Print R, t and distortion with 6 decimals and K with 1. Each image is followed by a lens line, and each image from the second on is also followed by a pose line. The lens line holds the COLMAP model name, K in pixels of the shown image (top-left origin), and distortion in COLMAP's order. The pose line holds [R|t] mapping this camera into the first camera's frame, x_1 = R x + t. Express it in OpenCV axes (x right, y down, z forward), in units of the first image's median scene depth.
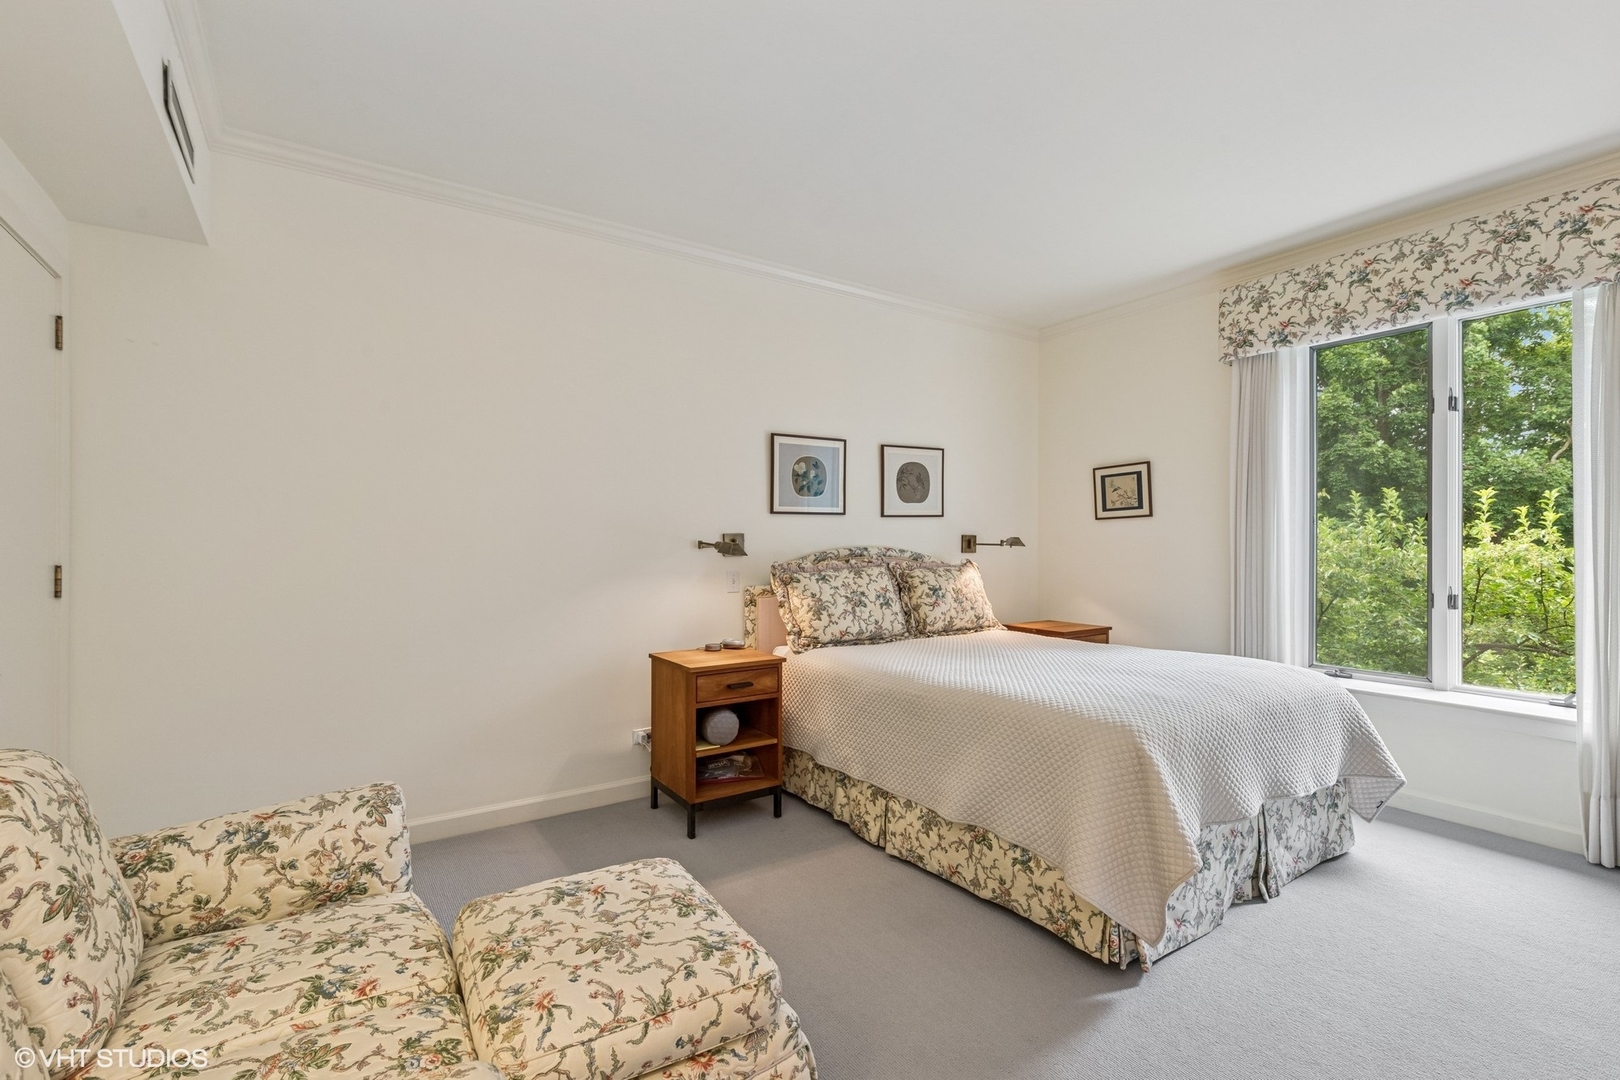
lens RADIAL K [[734.6, 0, 811.1], [0, 734.6, 552.7], [0, 0, 1]] dist [0.000252, -0.001472]
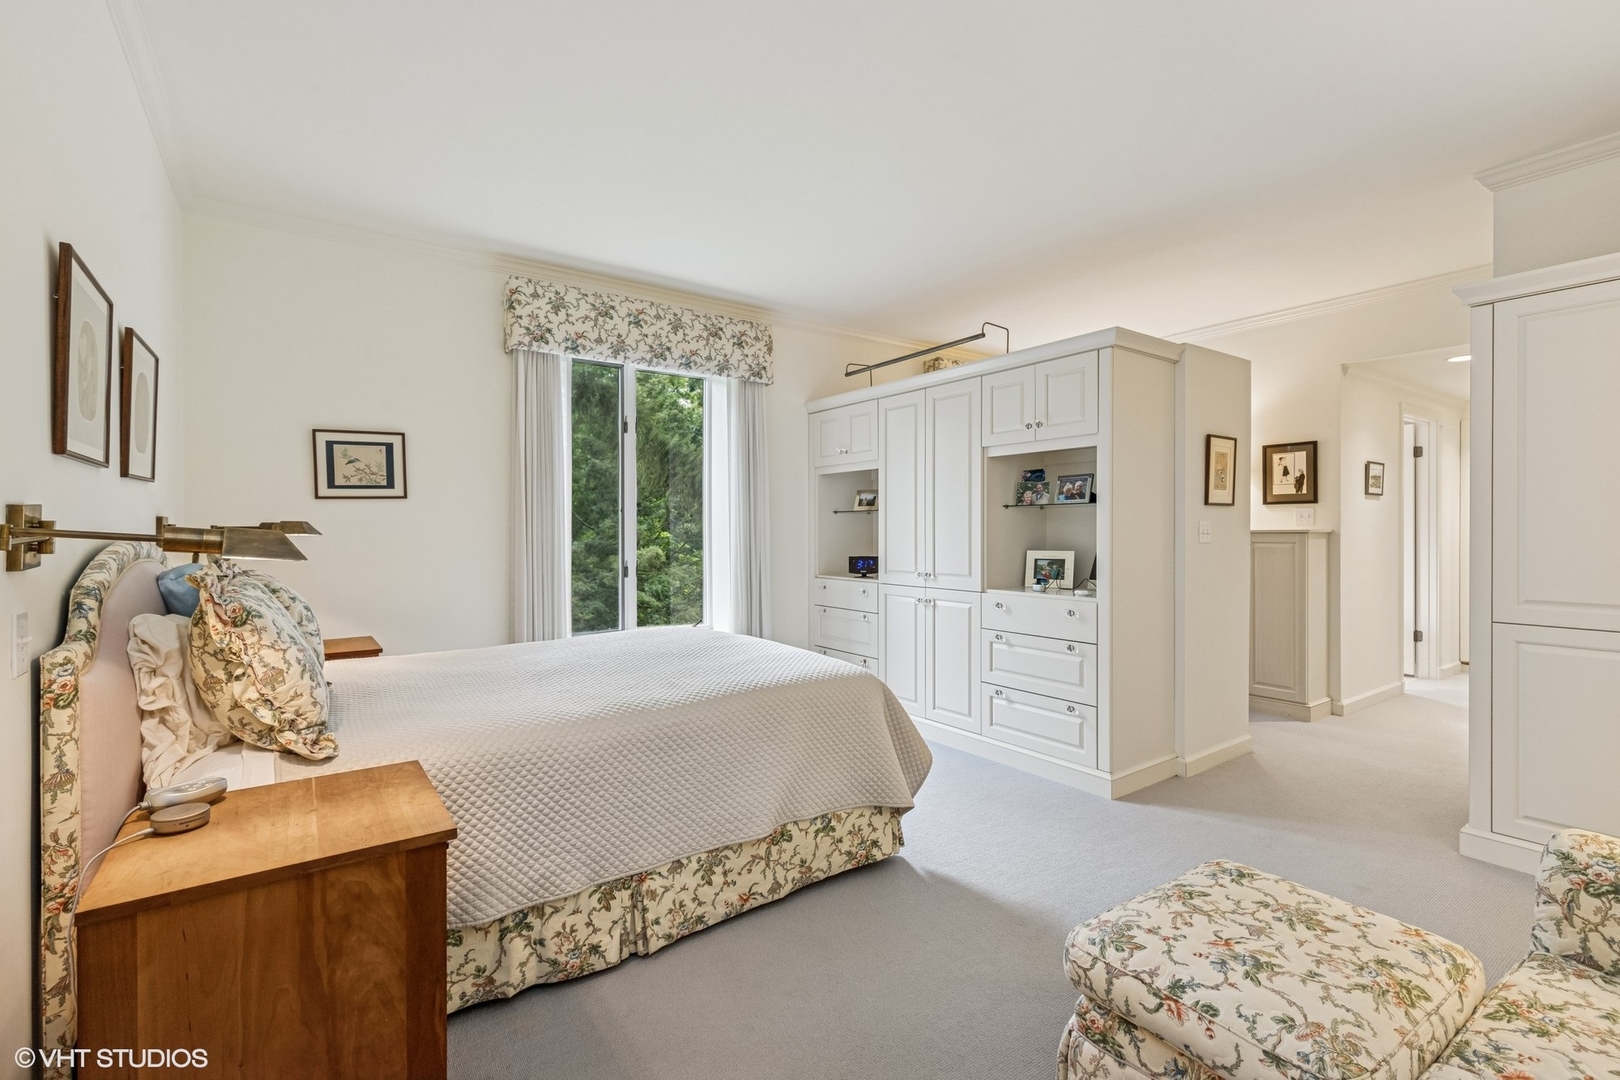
lens RADIAL K [[734.6, 0, 824.2], [0, 734.6, 537.1], [0, 0, 1]] dist [0.000252, -0.001472]
pose [[-0.058095, -0.011799, 0.998241, -0.645264], [0.016432, 0.999783, 0.012774, -0.011690], [-0.998176, 0.017145, -0.057889, 0.883804]]
